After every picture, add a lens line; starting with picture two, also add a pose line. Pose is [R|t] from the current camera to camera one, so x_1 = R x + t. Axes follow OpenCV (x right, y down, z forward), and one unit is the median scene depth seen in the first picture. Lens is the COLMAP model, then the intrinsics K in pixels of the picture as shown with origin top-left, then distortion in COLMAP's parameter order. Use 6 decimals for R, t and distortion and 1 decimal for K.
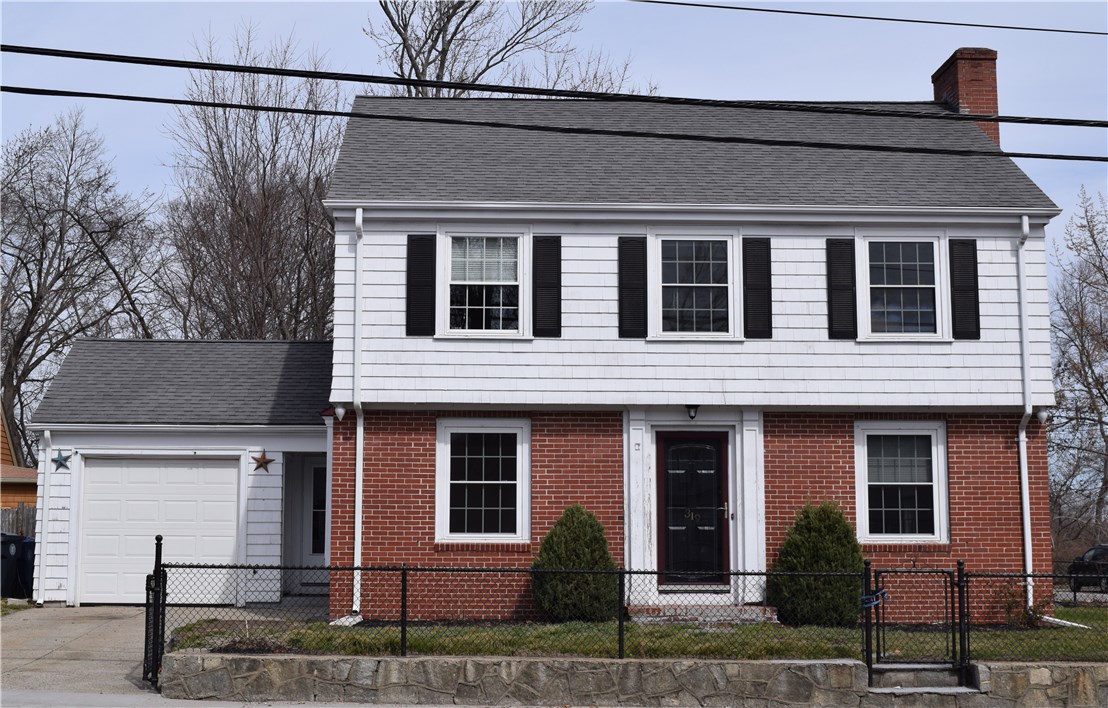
lens RADIAL K [[1529.0, 0, 553.6], [0, 1529.0, 354.9], [0, 0, 1]] dist [-0.000957, 0.000000]
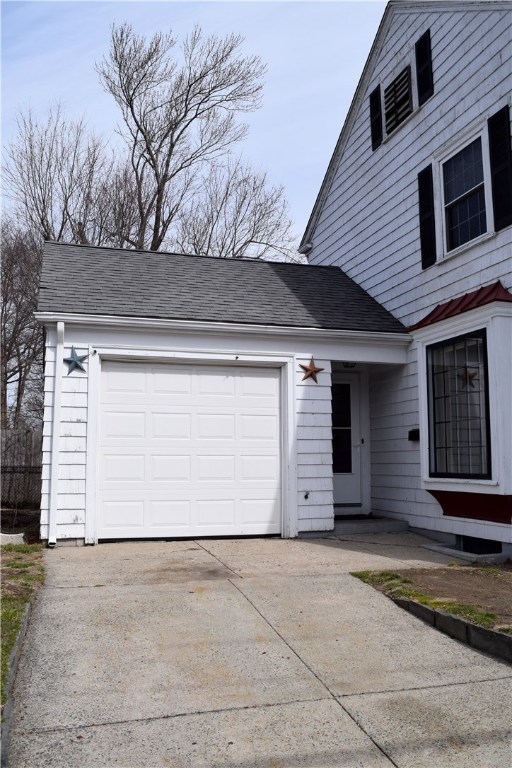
lens RADIAL K [[644.9, 0, 255.5], [0, 644.9, 383.7], [0, 0, 1]] dist [-0.053988, 0.001395]
pose [[0.962084, 0.025727, 0.271536, -0.322387], [-0.030918, 0.999412, 0.014855, 0.072853], [-0.270994, -0.022687, 0.962314, 0.652483]]
